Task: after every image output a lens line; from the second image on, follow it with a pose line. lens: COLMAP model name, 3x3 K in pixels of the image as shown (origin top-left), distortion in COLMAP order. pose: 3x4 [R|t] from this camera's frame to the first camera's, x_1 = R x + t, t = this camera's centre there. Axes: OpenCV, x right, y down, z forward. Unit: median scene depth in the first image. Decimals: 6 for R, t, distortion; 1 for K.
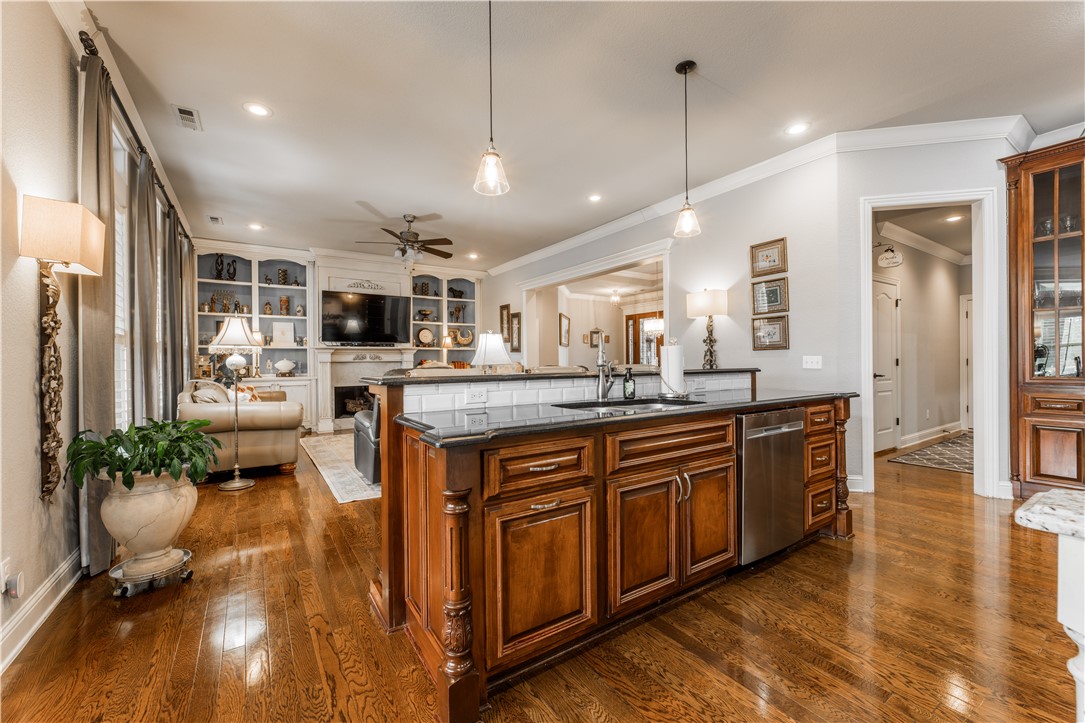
lens RADIAL K [[437.4, 0, 542.0], [0, 437.4, 363.1], [0, 0, 1]] dist [-0.002169, -0.000313]
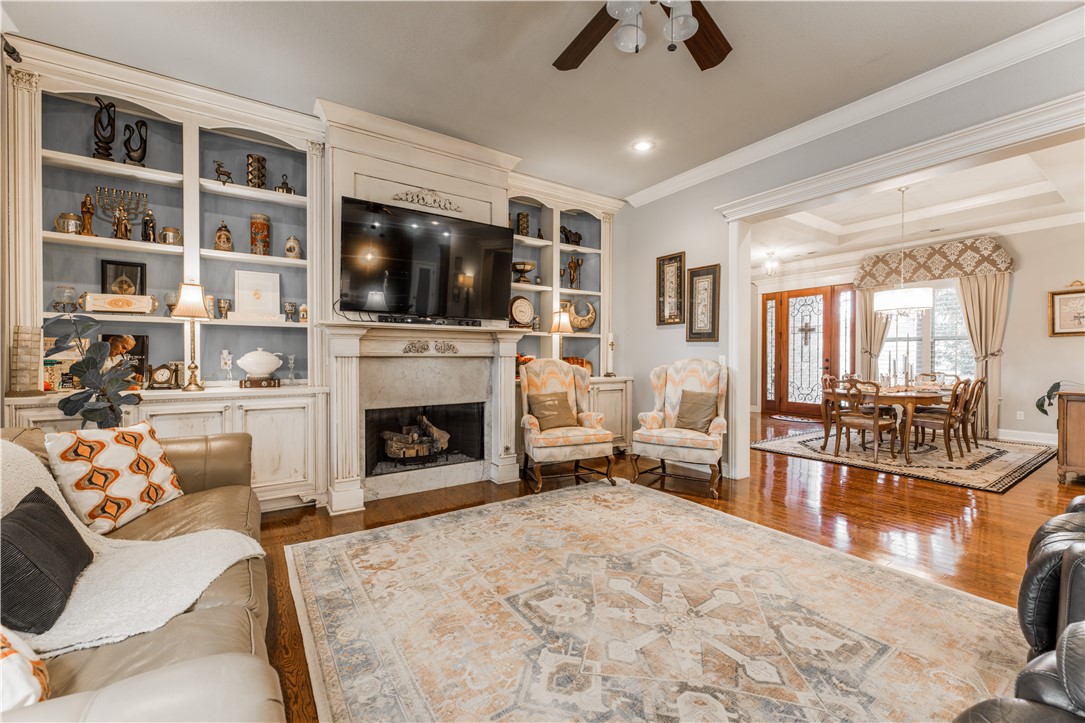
lens RADIAL K [[437.4, 0, 537.9], [0, 437.4, 364.7], [0, 0, 1]] dist [-0.002169, -0.000313]
pose [[0.999922, 0.011519, -0.004791, -0.279857], [-0.011457, 0.999853, 0.012768, -0.001533], [0.004937, -0.012712, 0.999907, 0.517967]]
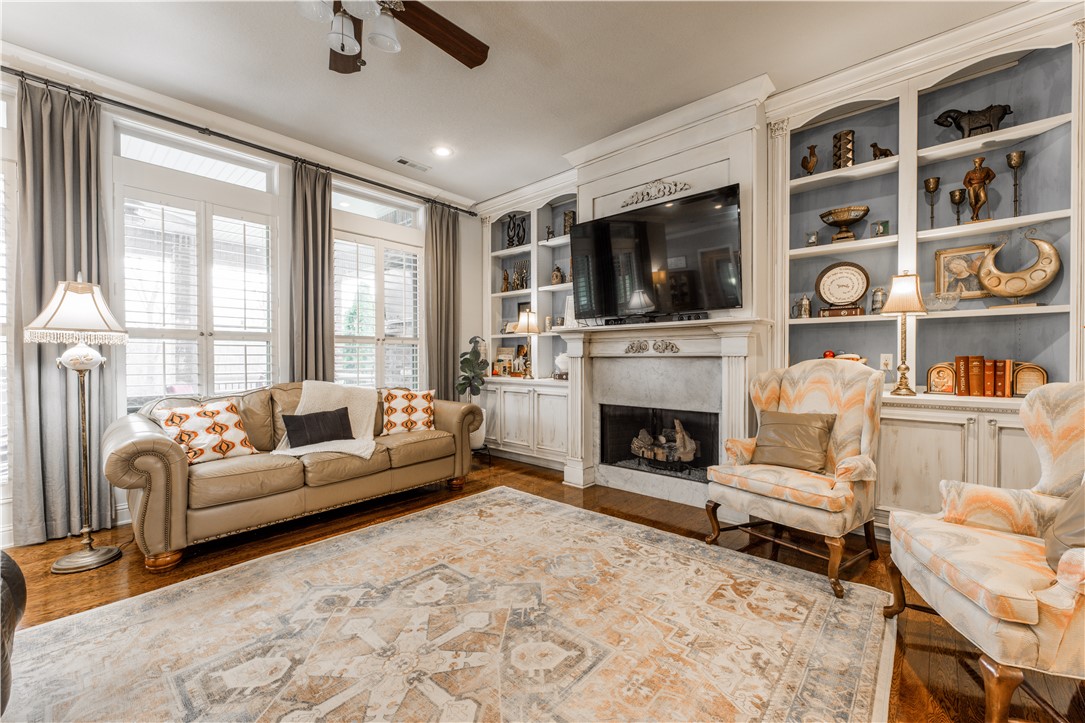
lens RADIAL K [[437.4, 0, 540.9], [0, 437.4, 363.9], [0, 0, 1]] dist [-0.002169, -0.000313]
pose [[0.242738, 0.023661, -0.969803, 0.021846], [-0.004484, 0.999719, 0.023268, -0.005518], [0.970081, -0.001299, 0.242776, 0.779711]]
